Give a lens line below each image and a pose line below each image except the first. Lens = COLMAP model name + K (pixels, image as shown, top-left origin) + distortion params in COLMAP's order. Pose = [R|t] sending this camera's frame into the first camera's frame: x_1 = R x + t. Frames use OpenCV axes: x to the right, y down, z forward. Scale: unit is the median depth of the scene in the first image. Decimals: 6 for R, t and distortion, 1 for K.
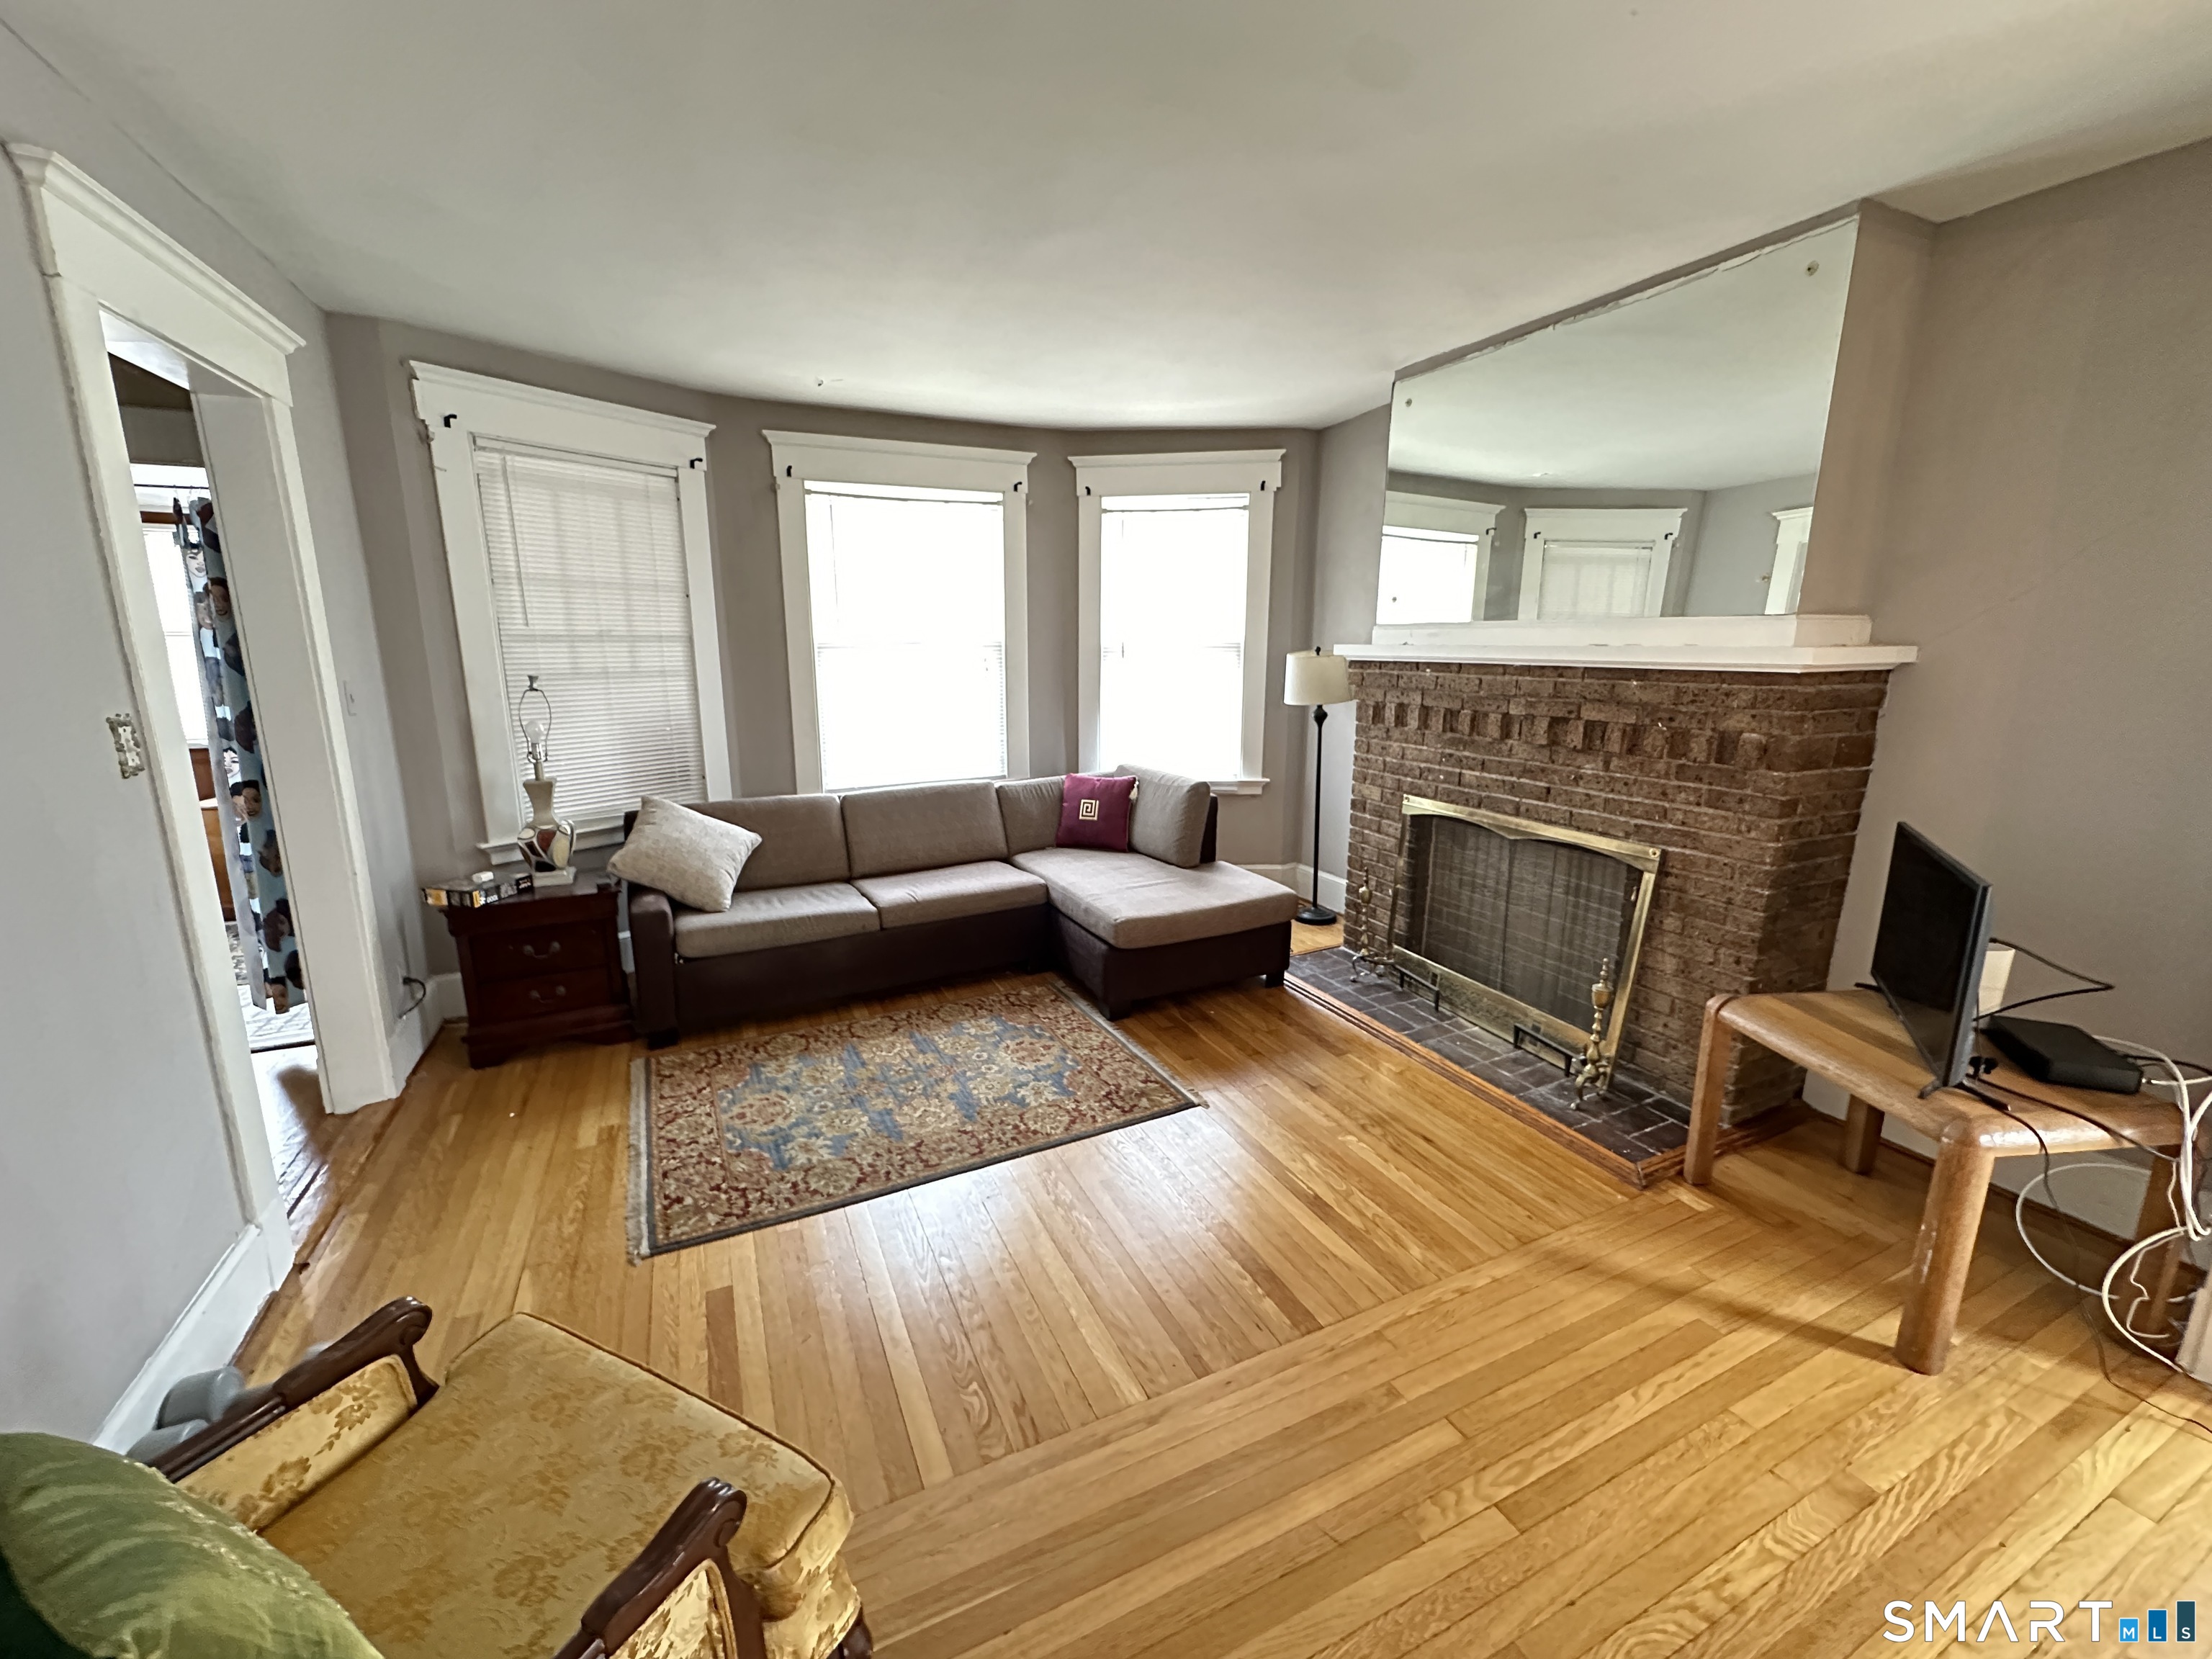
lens RADIAL K [[887.4, 0, 1104.3], [0, 887.4, 829.5], [0, 0, 1]] dist [-0.000436, 0.000186]
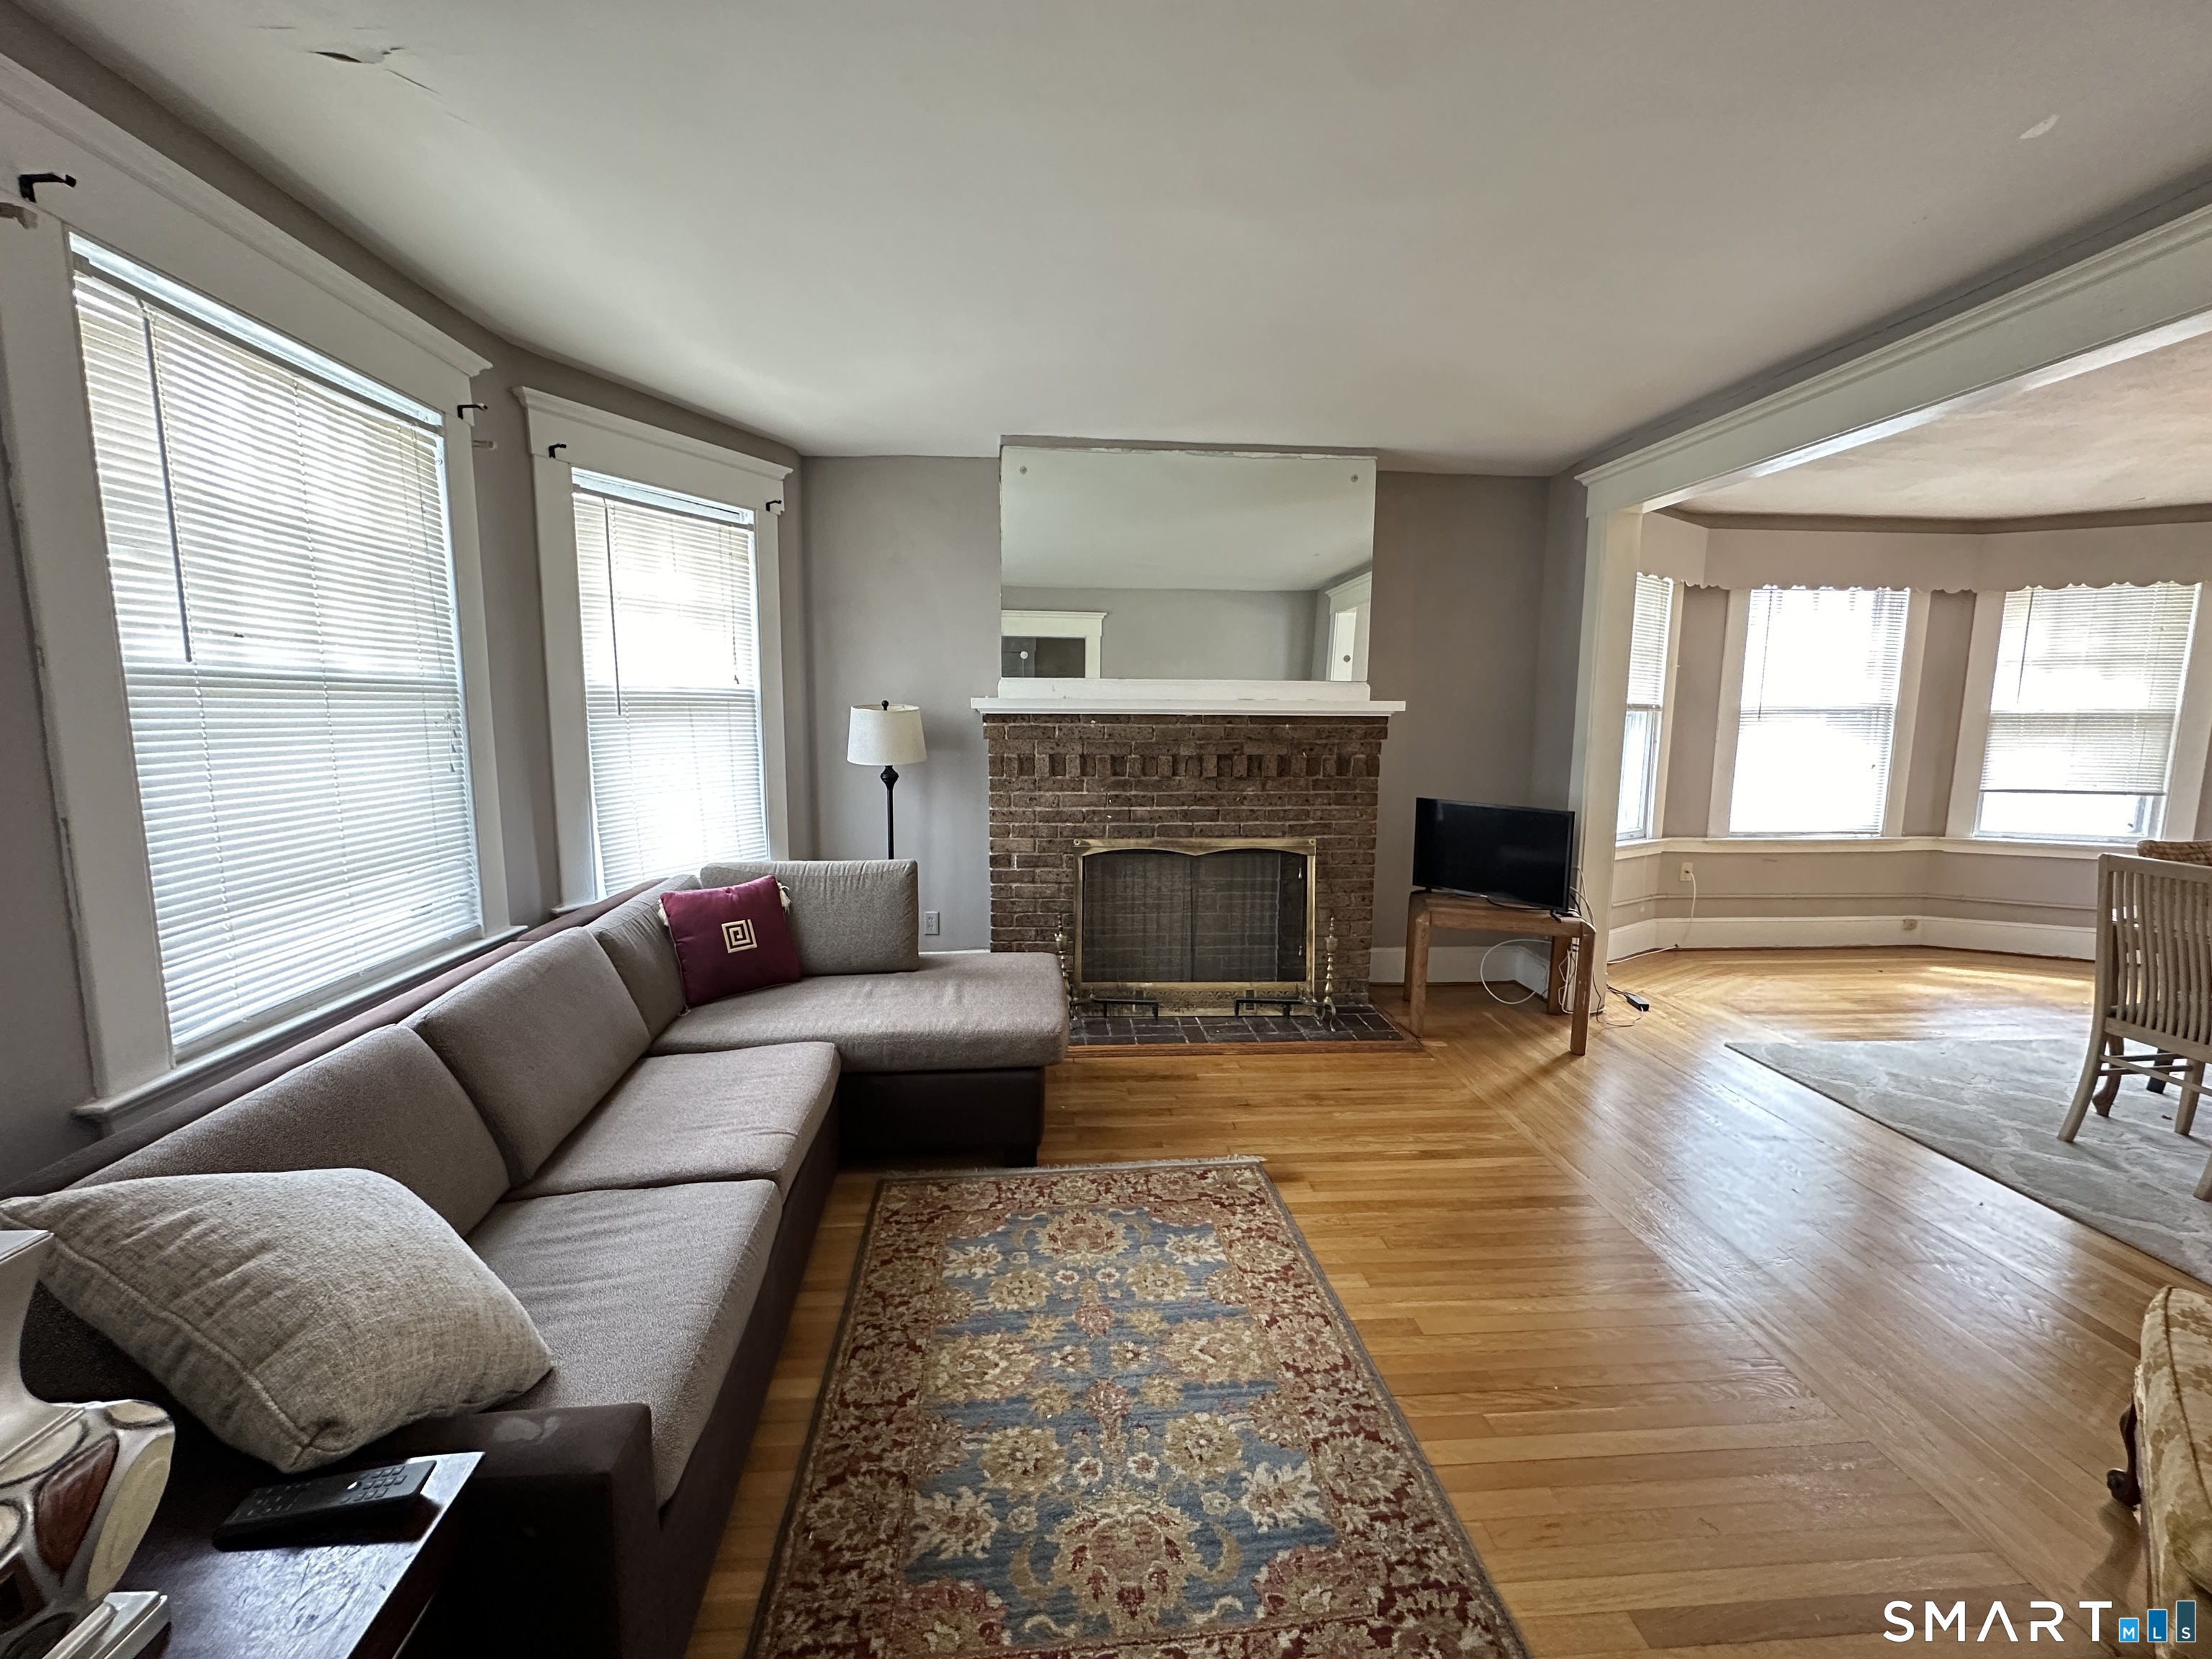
lens RADIAL K [[883.7, 0, 1106.0], [0, 883.7, 829.5], [0, 0, 1]] dist [-0.001650, 0.000734]
pose [[0.355467, -0.117906, 0.927222, -0.699147], [0.188914, 0.980602, 0.052270, -0.110254], [-0.915399, 0.156585, 0.370846, 0.644914]]
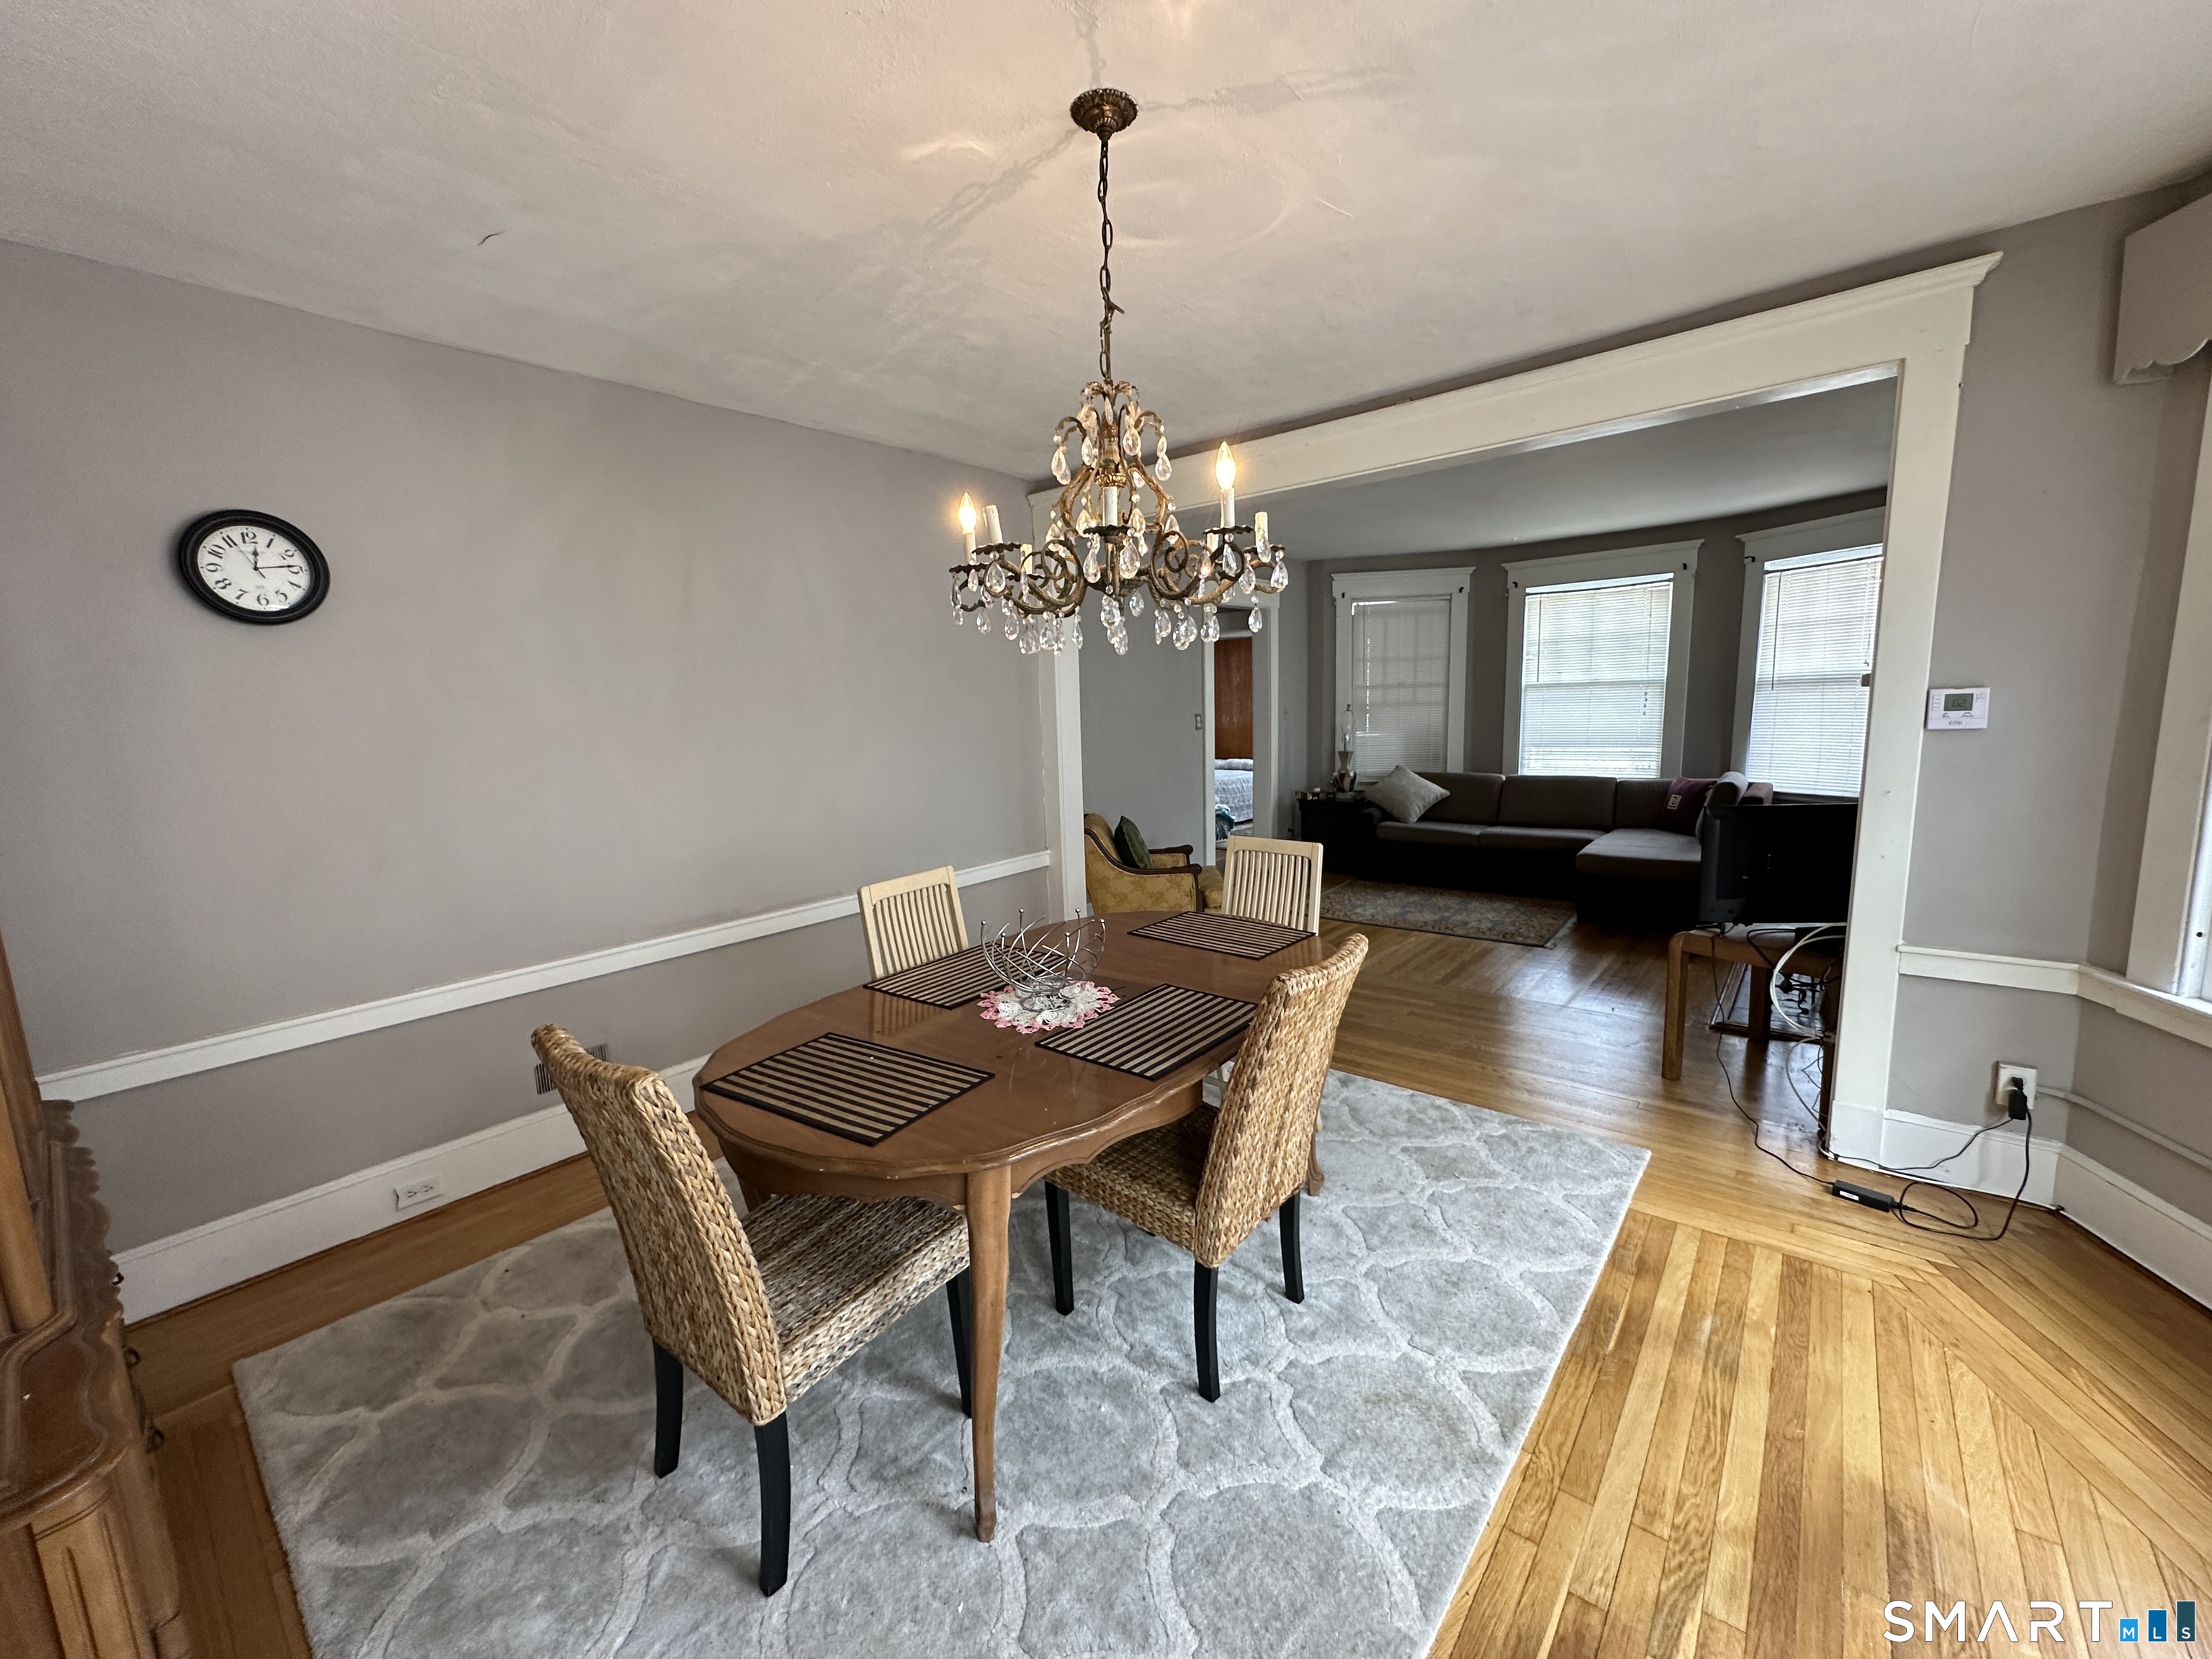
lens RADIAL K [[883.7, 0, 1106.0], [0, 883.7, 829.5], [0, 0, 1]] dist [-0.001650, 0.000734]
pose [[0.424931, 0.119837, -0.897259, 1.096771], [-0.156563, 0.985990, 0.057542, 0.102995], [0.891584, 0.116026, 0.437739, -0.473288]]
